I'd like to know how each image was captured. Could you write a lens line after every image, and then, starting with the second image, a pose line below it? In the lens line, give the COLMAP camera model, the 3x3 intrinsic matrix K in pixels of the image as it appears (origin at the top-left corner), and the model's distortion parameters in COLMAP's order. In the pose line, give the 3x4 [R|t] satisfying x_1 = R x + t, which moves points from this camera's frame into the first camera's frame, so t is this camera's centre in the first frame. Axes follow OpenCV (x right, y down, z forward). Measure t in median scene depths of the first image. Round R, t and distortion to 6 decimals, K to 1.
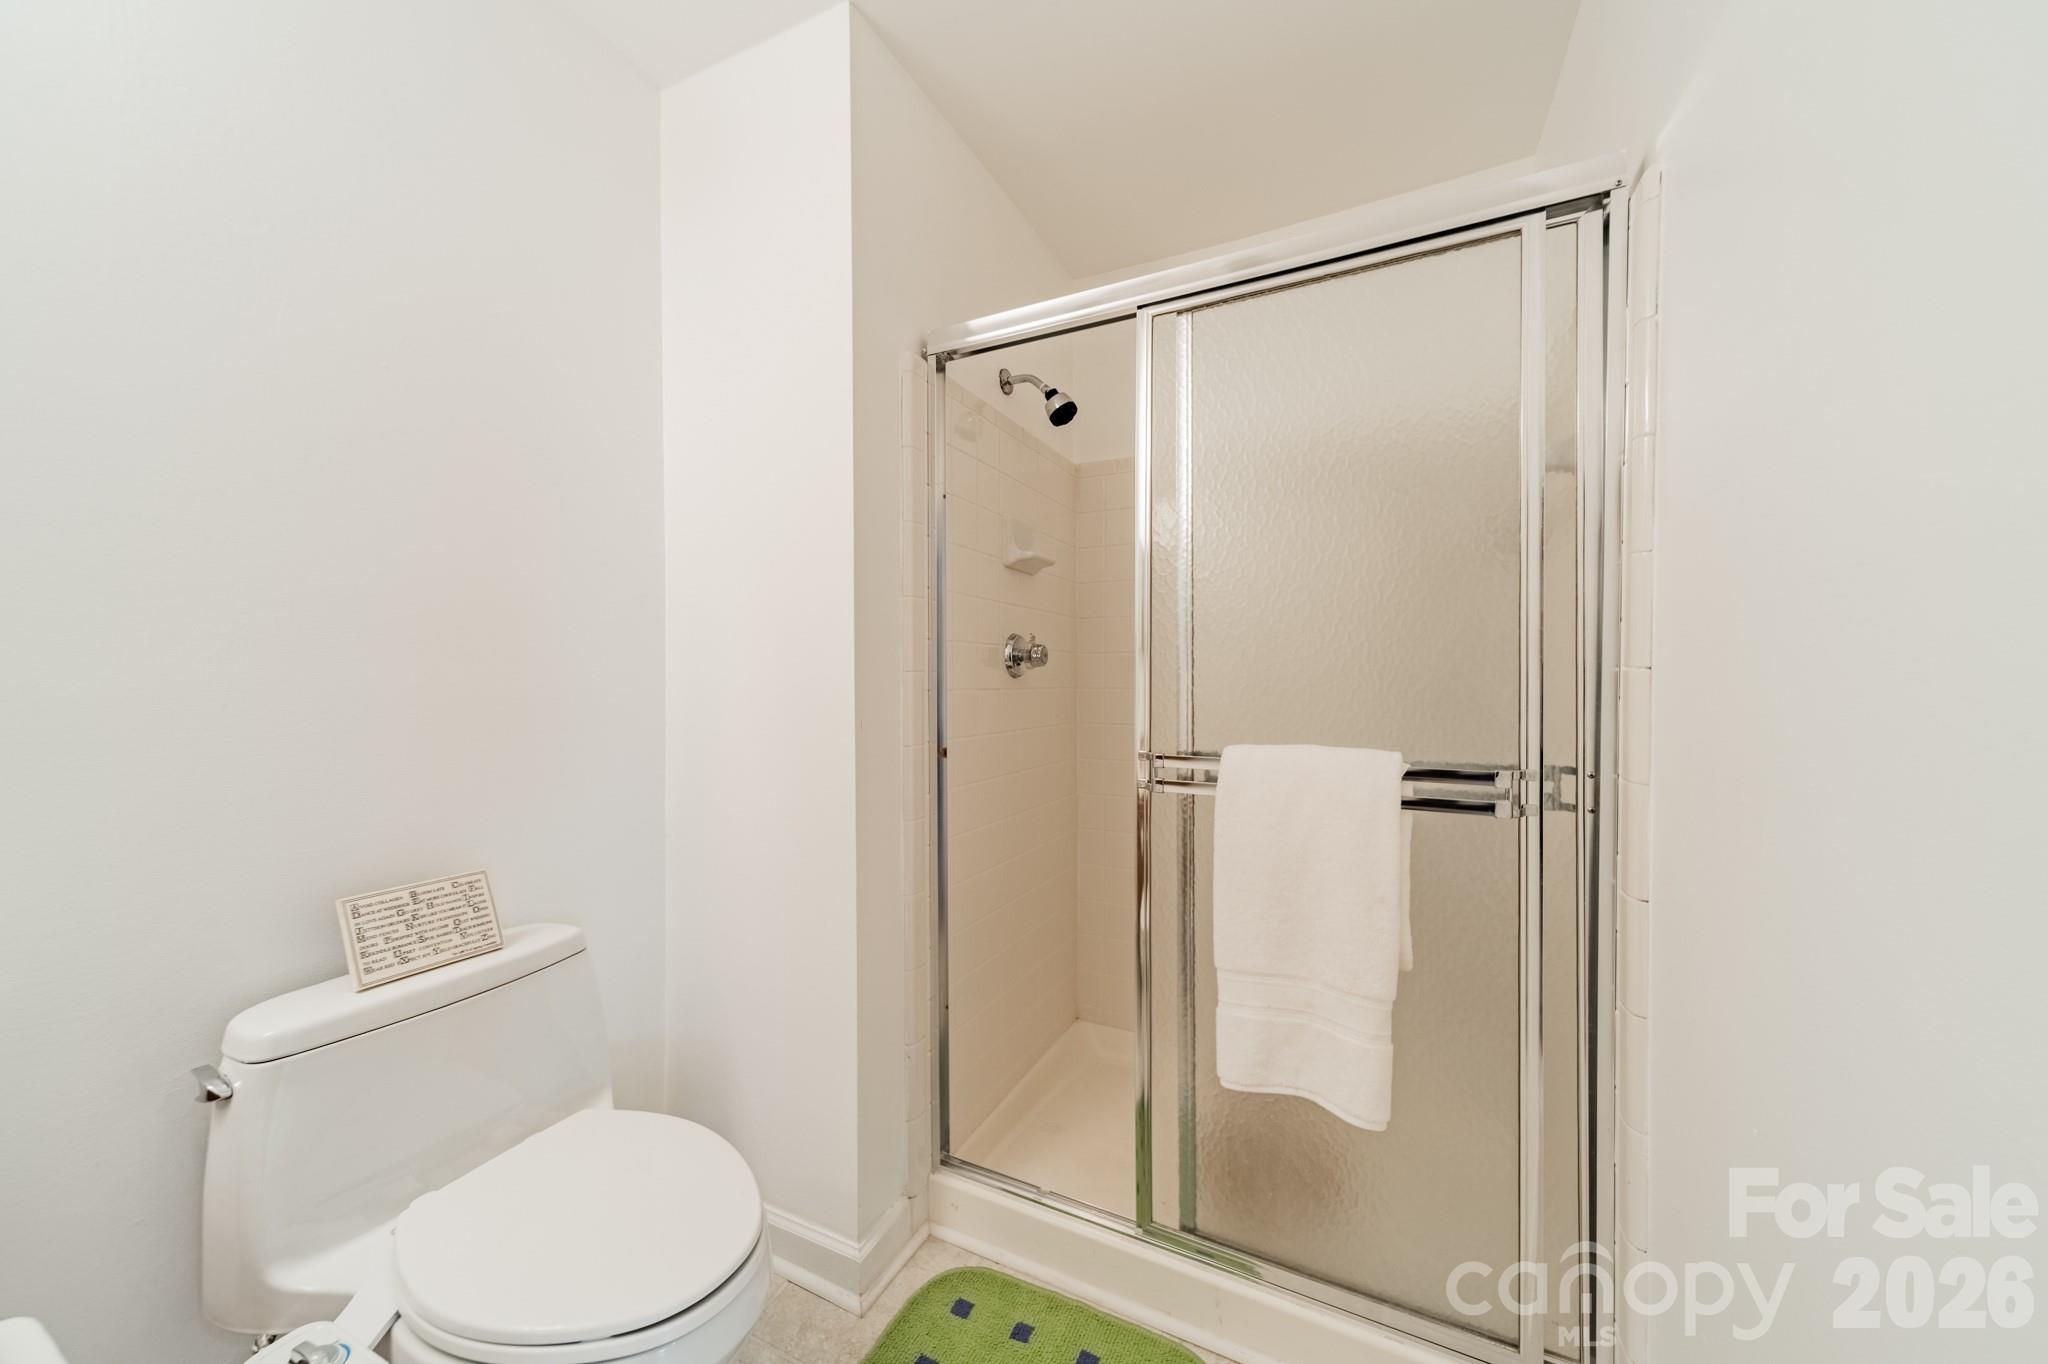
lens RADIAL K [[724.6, 0, 1023.9], [0, 724.6, 684.1], [0, 0, 1]] dist [0.004248, 0.000923]
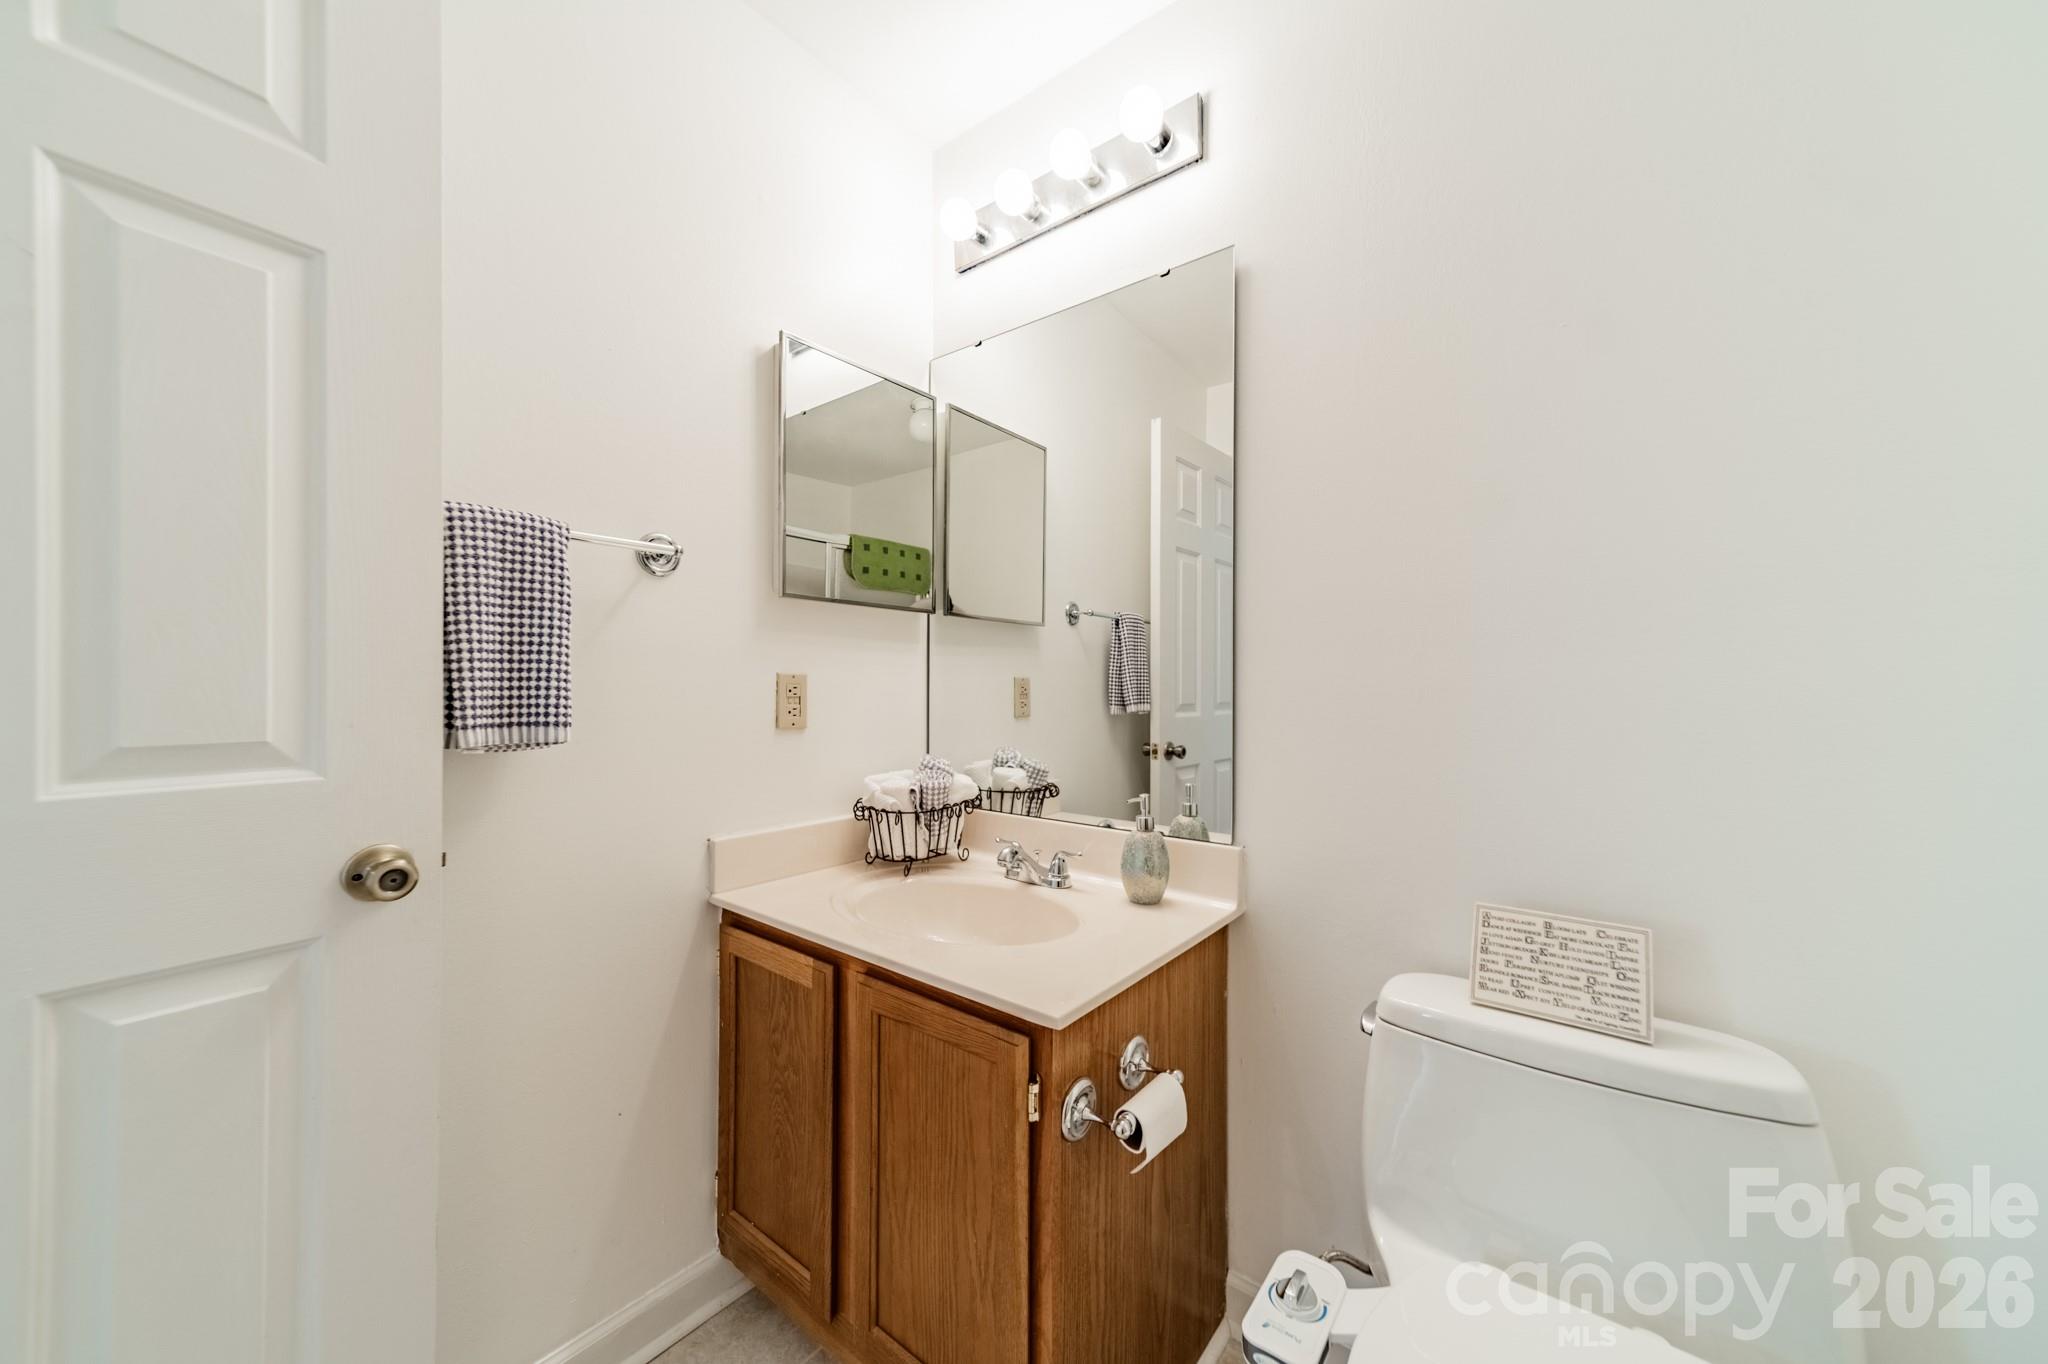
lens RADIAL K [[724.6, 0, 1022.3], [0, 724.6, 684.8], [0, 0, 1]] dist [0.004248, 0.000923]
pose [[-0.196470, 0.002478, -0.980507, 0.128464], [-0.003673, 0.999988, 0.003263, 0.002707], [0.980503, 0.004242, -0.196459, 0.556777]]
